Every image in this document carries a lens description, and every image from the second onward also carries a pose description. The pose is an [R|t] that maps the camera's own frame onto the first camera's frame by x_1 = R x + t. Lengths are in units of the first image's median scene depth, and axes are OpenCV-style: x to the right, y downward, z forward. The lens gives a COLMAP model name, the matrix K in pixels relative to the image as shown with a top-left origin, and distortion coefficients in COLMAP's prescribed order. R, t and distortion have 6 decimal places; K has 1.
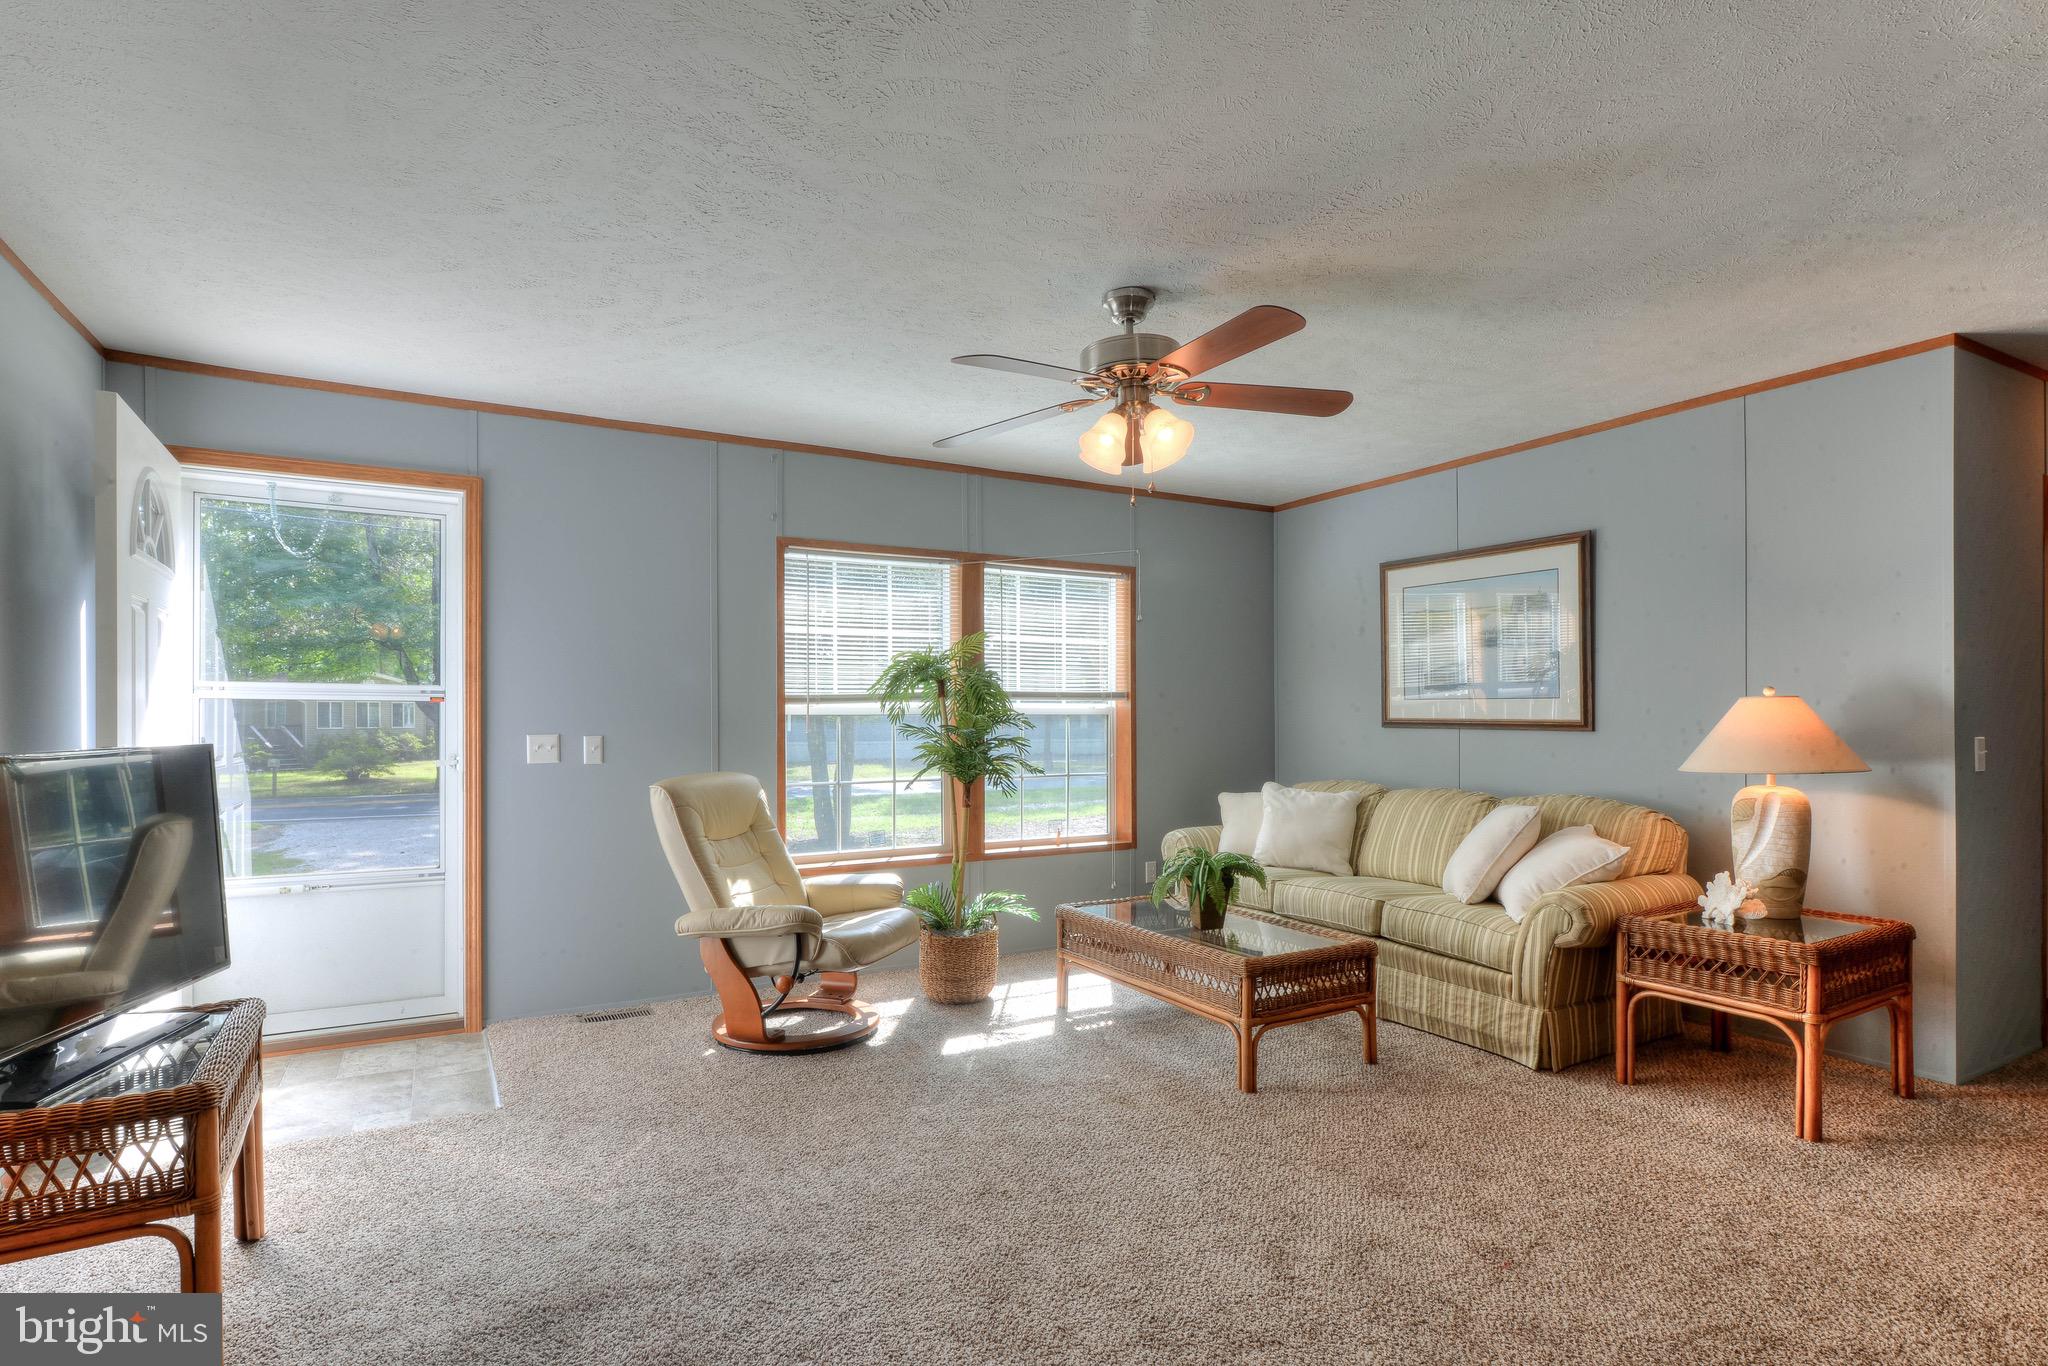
lens RADIAL K [[1025.3, 0, 1021.4], [0, 1025.3, 713.2], [0, 0, 1]] dist [0.000479, 0.000022]
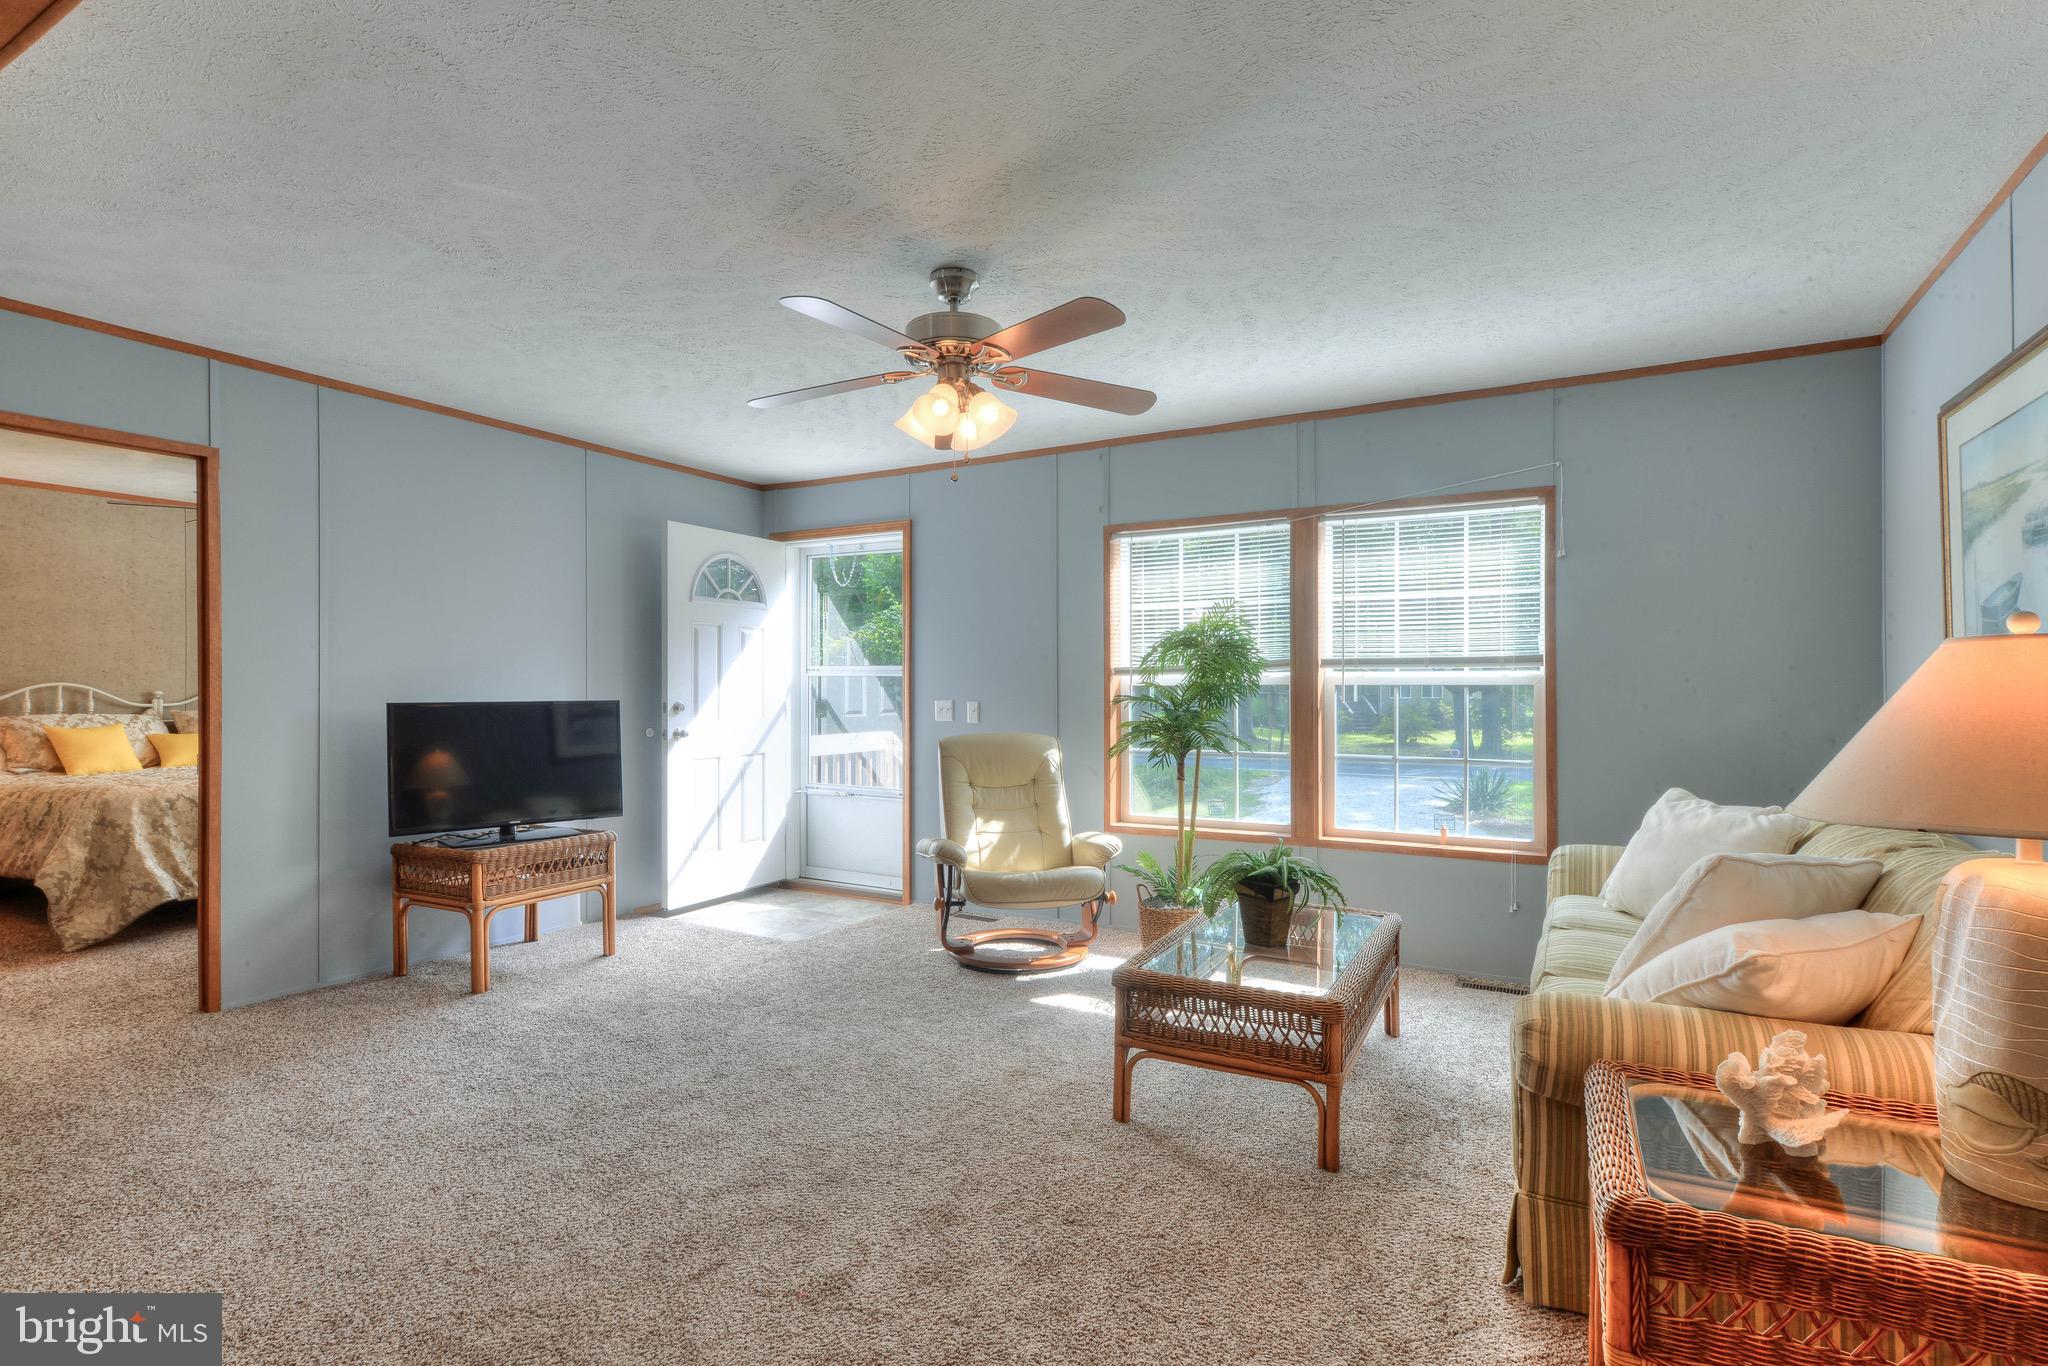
lens RADIAL K [[1009.2, 0, 992.4], [0, 1009.2, 684.7], [0, 0, 1]] dist [0.002958, 0.000160]
pose [[0.501088, -0.001648, -0.865395, 0.679882], [0.001715, 0.999998, -0.000911, 0.001331], [0.865395, -0.001028, 0.501089, 0.358071]]
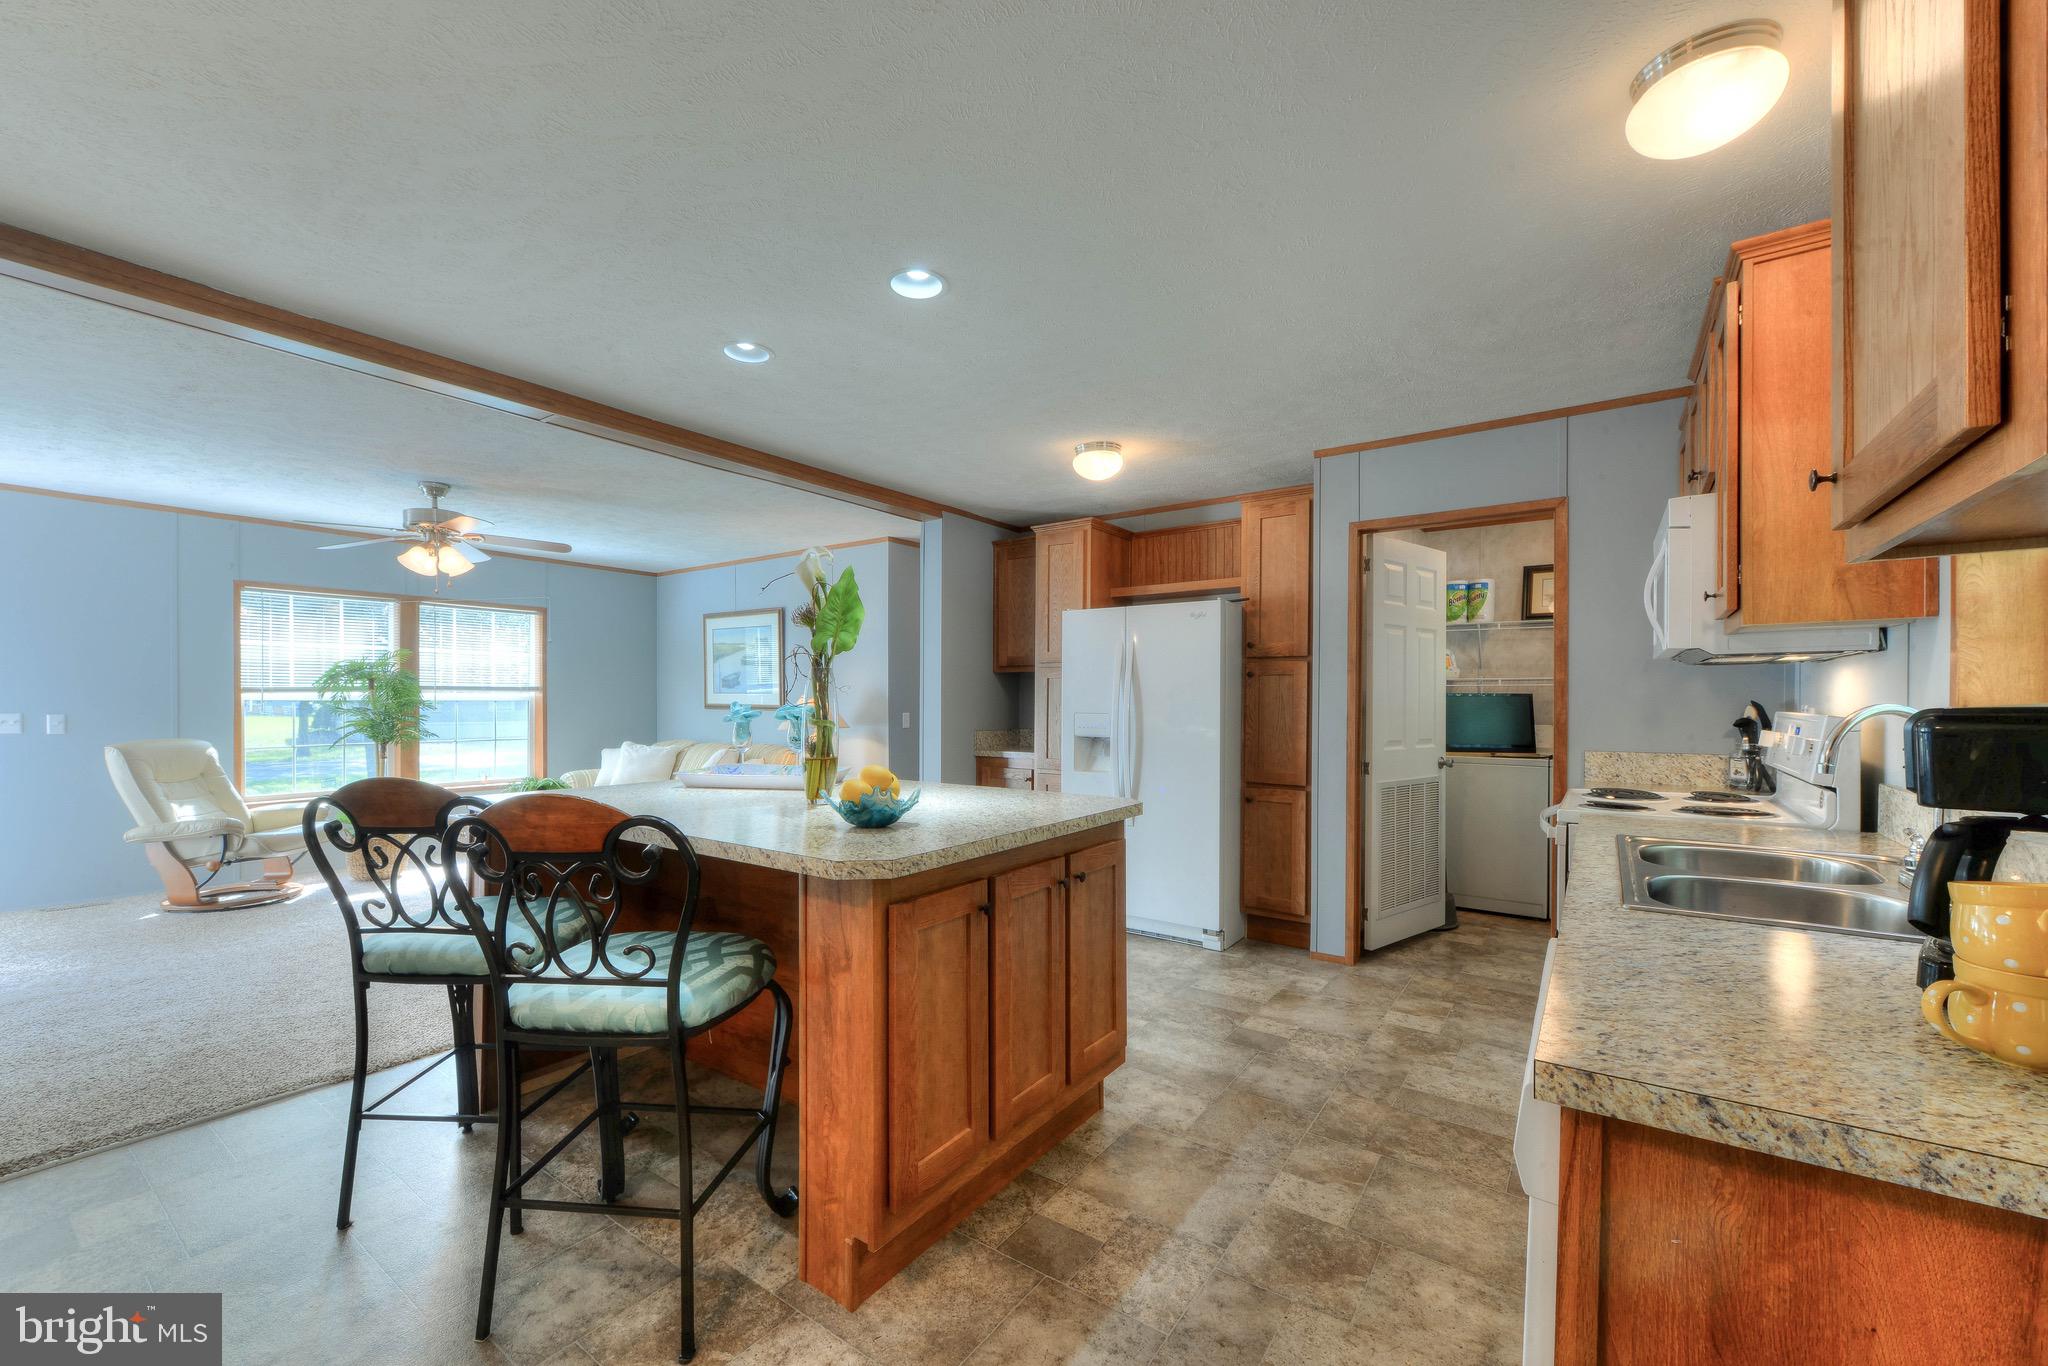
lens RADIAL K [[822.9, 0, 1027.7], [0, 822.9, 694.2], [0, 0, 1]] dist [-0.002860, -0.000673]
pose [[0.904563, 0.007127, 0.426281, 0.307645], [-0.004932, 0.999968, -0.006255, -0.006054], [-0.426312, 0.003555, 0.904569, -0.587581]]
